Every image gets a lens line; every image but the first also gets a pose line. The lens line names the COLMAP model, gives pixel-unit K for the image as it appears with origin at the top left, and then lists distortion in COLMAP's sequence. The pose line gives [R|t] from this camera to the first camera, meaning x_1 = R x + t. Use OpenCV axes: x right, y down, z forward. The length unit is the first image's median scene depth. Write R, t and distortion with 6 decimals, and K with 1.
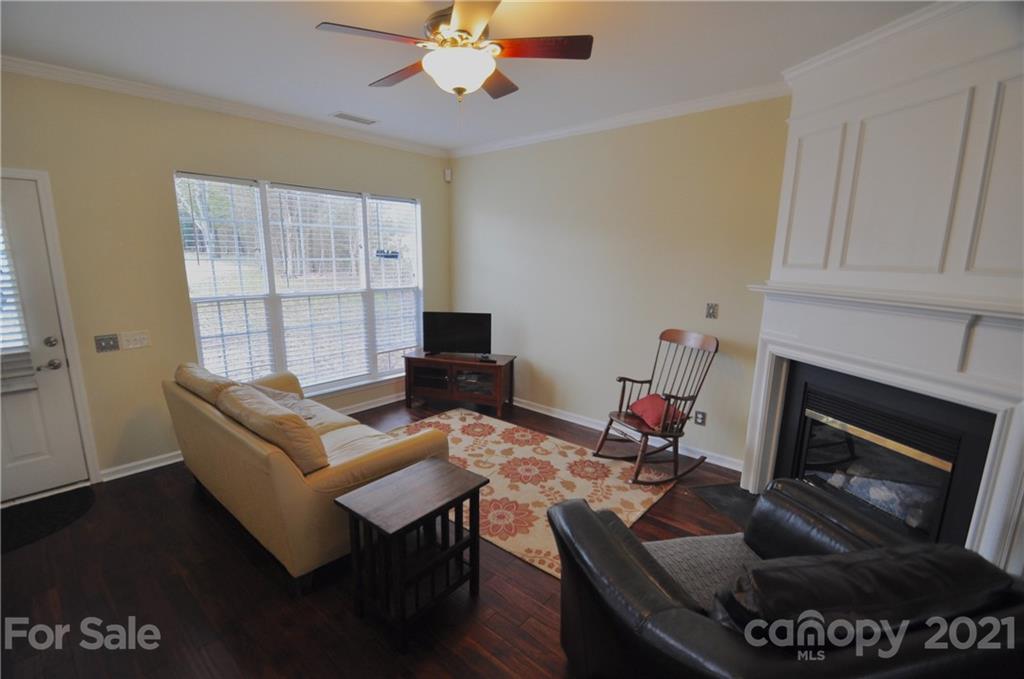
lens RADIAL K [[453.2, 0, 497.1], [0, 453.2, 348.2], [0, 0, 1]] dist [-0.021446, -0.000395]
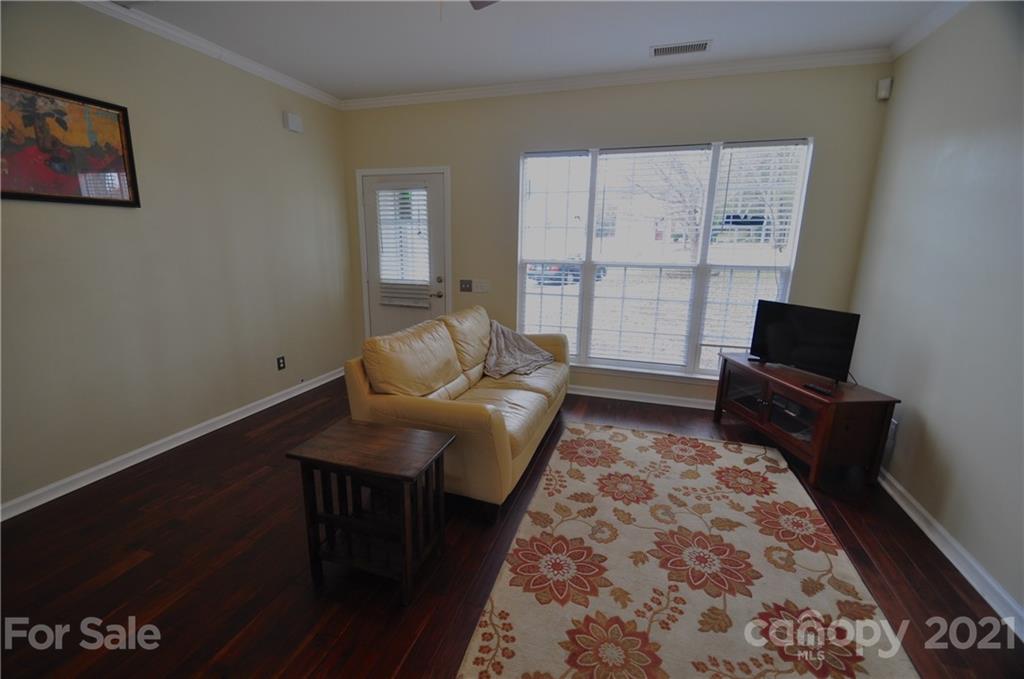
lens RADIAL K [[443.6, 0, 495.9], [0, 443.6, 349.9], [0, 0, 1]] dist [-0.019206, -0.000568]
pose [[0.390363, 0.212435, -0.895817, 0.407595], [-0.190504, 0.970595, 0.147153, -0.034046], [0.900736, 0.113214, 0.419354, 0.452591]]
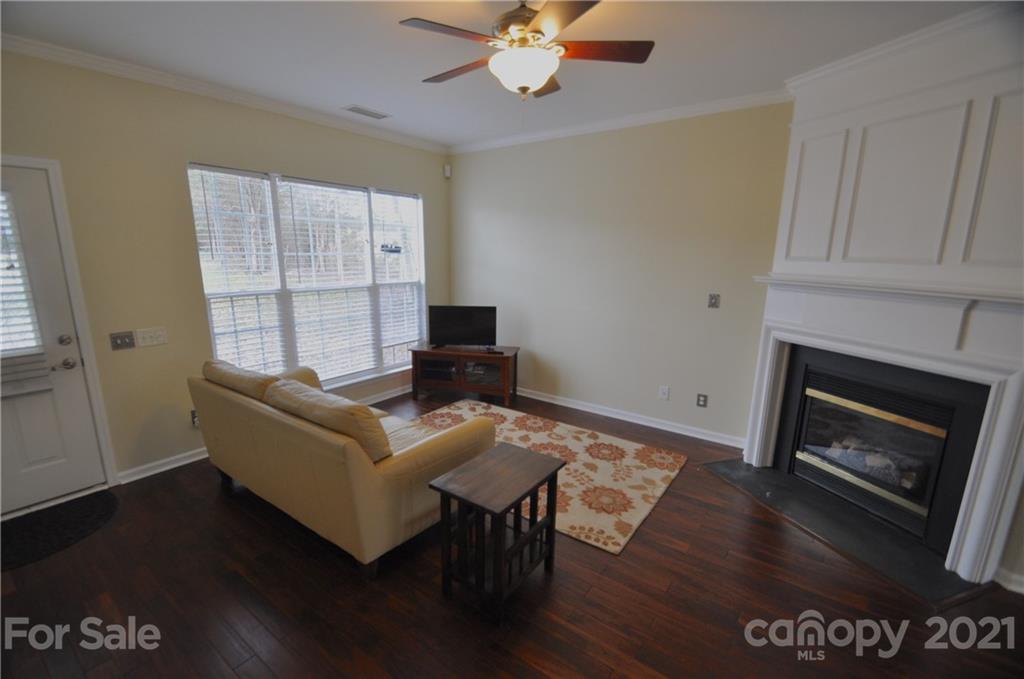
lens RADIAL K [[443.6, 0, 495.9], [0, 443.6, 349.9], [0, 0, 1]] dist [-0.019206, -0.000568]
pose [[0.996177, -0.020171, 0.084996, -0.131322], [0.018723, 0.999666, 0.017805, 0.005793], [-0.085327, -0.016145, 0.996222, -0.010614]]
